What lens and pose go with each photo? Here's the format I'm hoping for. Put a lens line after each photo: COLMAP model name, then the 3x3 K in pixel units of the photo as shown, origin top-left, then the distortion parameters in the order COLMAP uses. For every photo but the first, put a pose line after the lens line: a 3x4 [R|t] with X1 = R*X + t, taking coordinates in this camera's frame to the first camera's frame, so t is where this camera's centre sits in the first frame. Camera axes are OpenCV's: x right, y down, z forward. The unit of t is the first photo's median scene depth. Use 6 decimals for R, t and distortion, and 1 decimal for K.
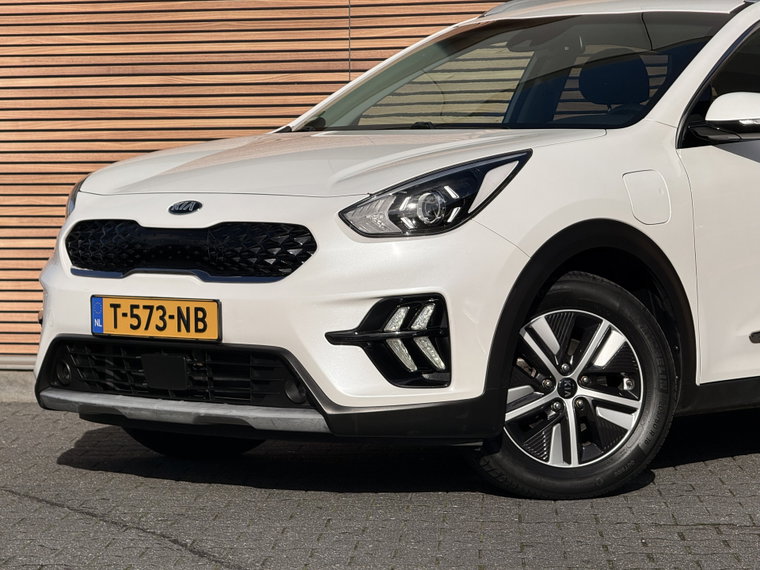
lens RADIAL K [[2660.0, 0, 345.4], [0, 2660.0, 261.2], [0, 0, 1]] dist [0.122246, 0.000000]
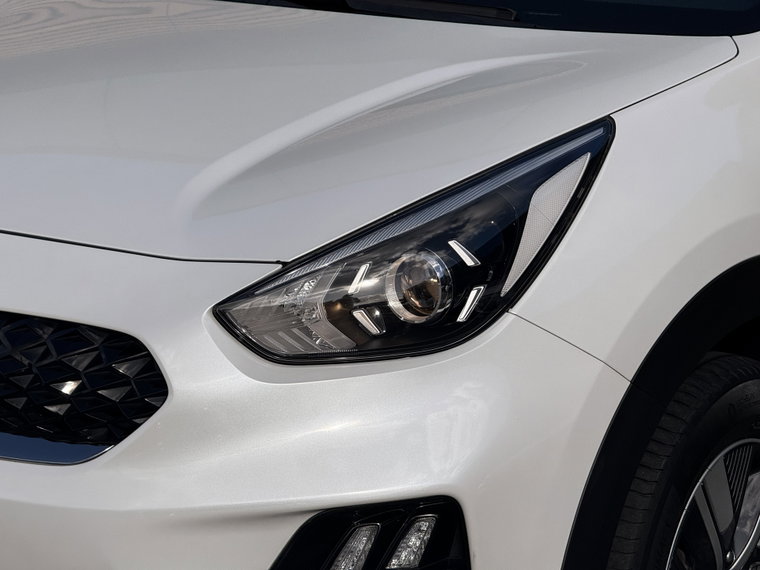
lens RADIAL K [[2660.0, 0, 381.6], [0, 2660.0, 284.4], [0, 0, 1]] dist [0.122246, 0.000000]
pose [[0.992482, -0.032525, 0.117989, -0.026384], [0.009423, 0.981488, 0.191292, -0.105191], [-0.122027, -0.188742, 0.974416, 0.561297]]
